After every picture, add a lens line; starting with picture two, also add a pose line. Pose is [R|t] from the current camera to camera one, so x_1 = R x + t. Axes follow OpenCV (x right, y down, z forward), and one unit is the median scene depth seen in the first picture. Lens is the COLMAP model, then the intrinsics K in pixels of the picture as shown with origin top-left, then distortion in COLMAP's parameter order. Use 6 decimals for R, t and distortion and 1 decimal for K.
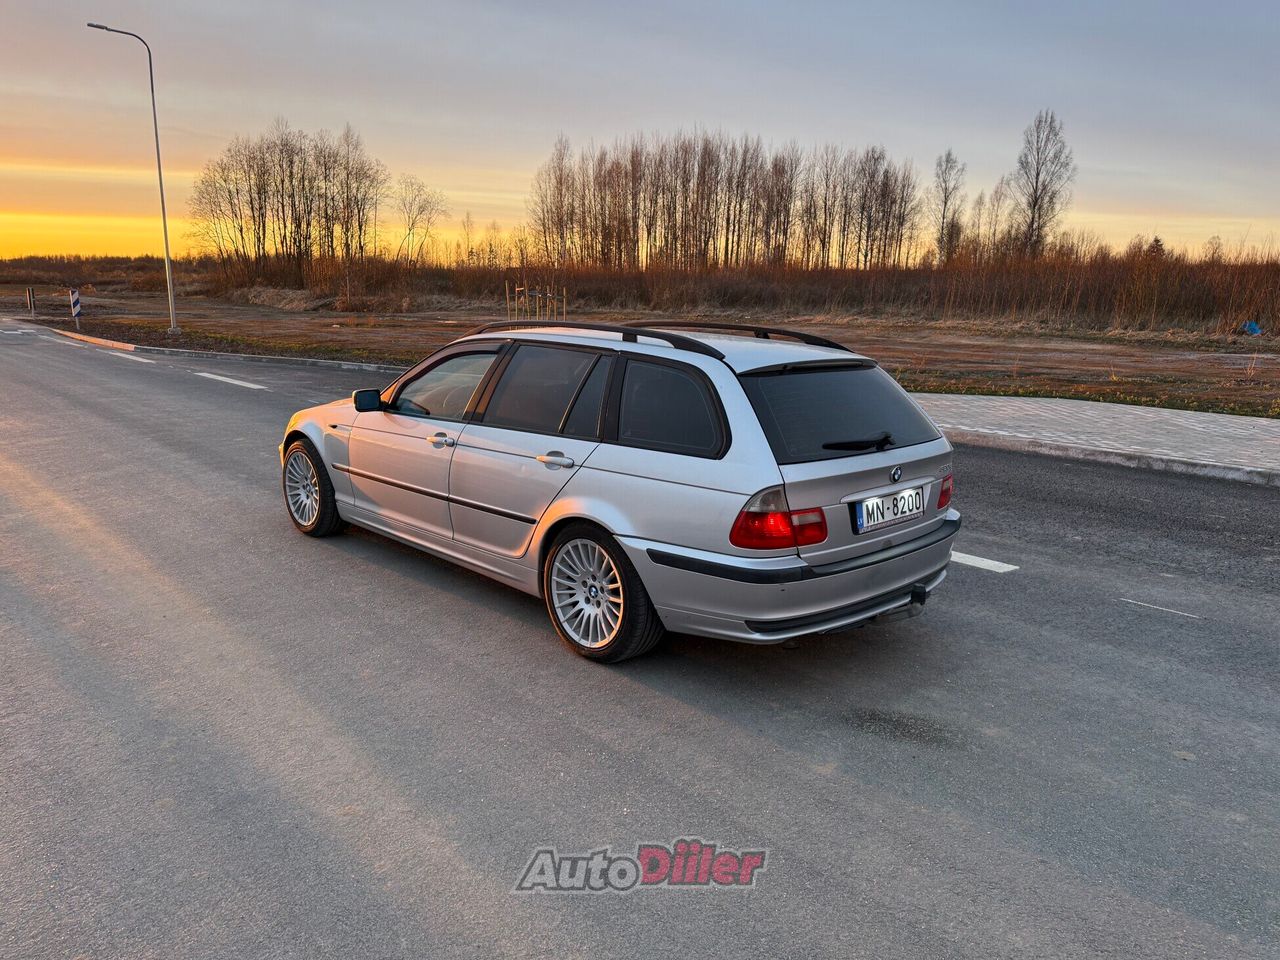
lens RADIAL K [[909.6, 0, 640.0], [0, 909.6, 480.0], [0, 0, 1]] dist [0.069592, -0.096527]
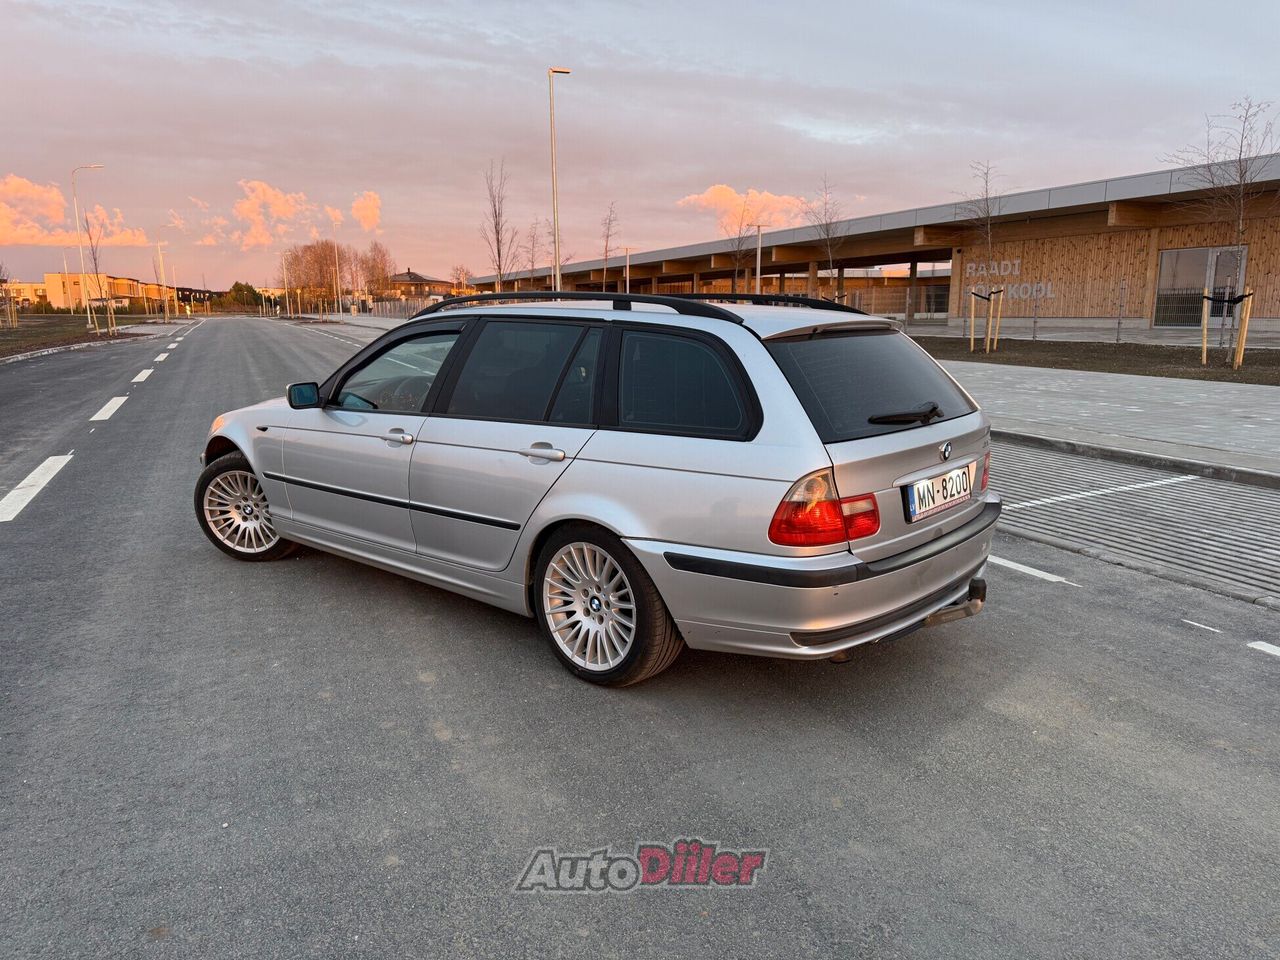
lens RADIAL K [[917.1, 0, 640.0], [0, 917.1, 480.0], [0, 0, 1]] dist [0.020780, -0.005975]
pose [[0.996014, -0.044148, 0.077502, -0.071663], [0.044246, 0.999021, 0.000455, 0.007269], [-0.077446, 0.002975, 0.996992, 0.152120]]
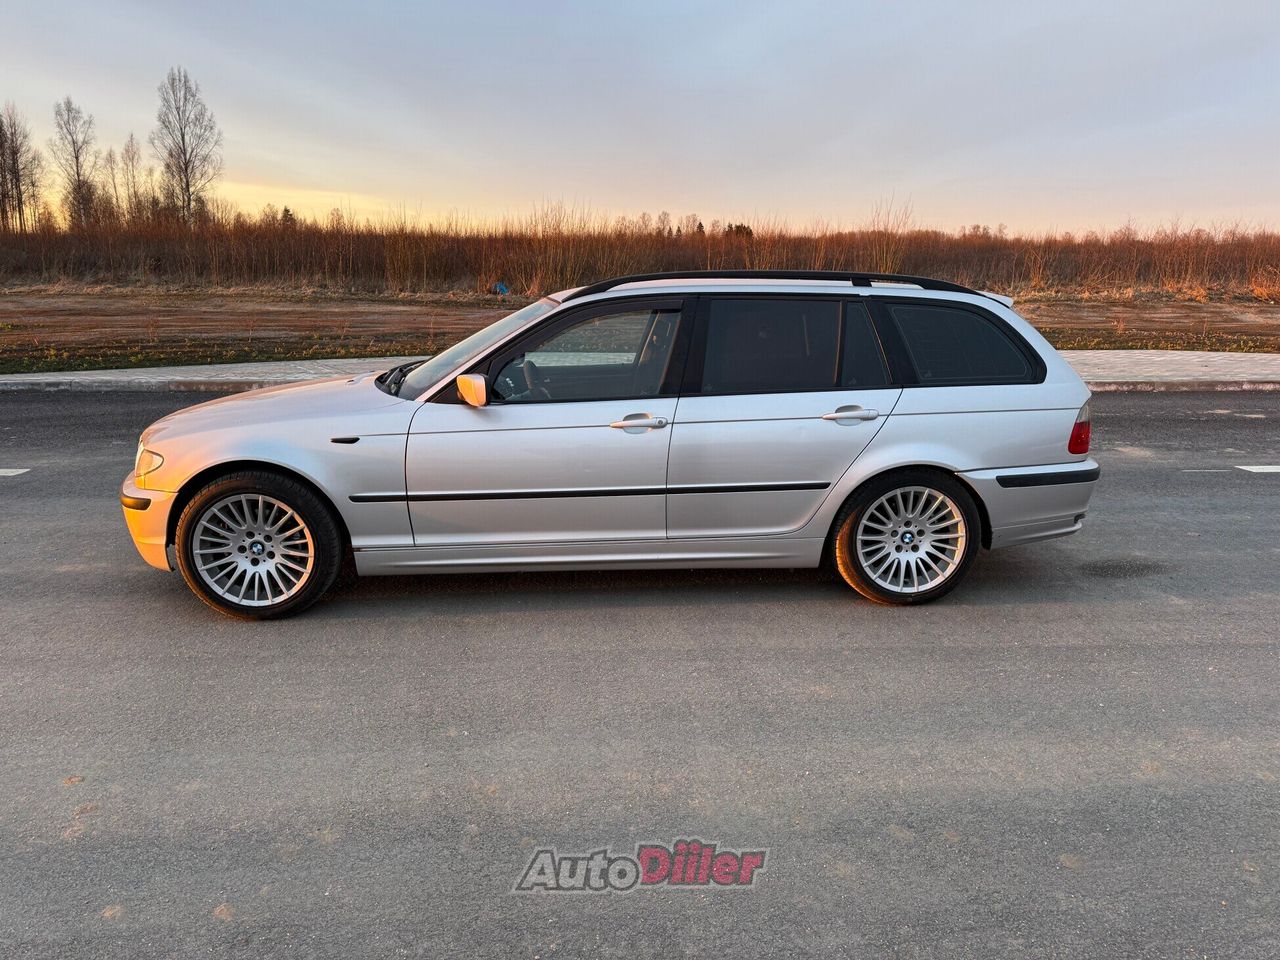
lens RADIAL K [[917.1, 0, 640.0], [0, 917.1, 480.0], [0, 0, 1]] dist [0.020780, -0.005975]
pose [[0.657510, -0.186189, 0.730078, -0.982183], [0.161686, 0.981279, 0.104637, -0.093965], [-0.735893, 0.049243, 0.675305, 0.540113]]
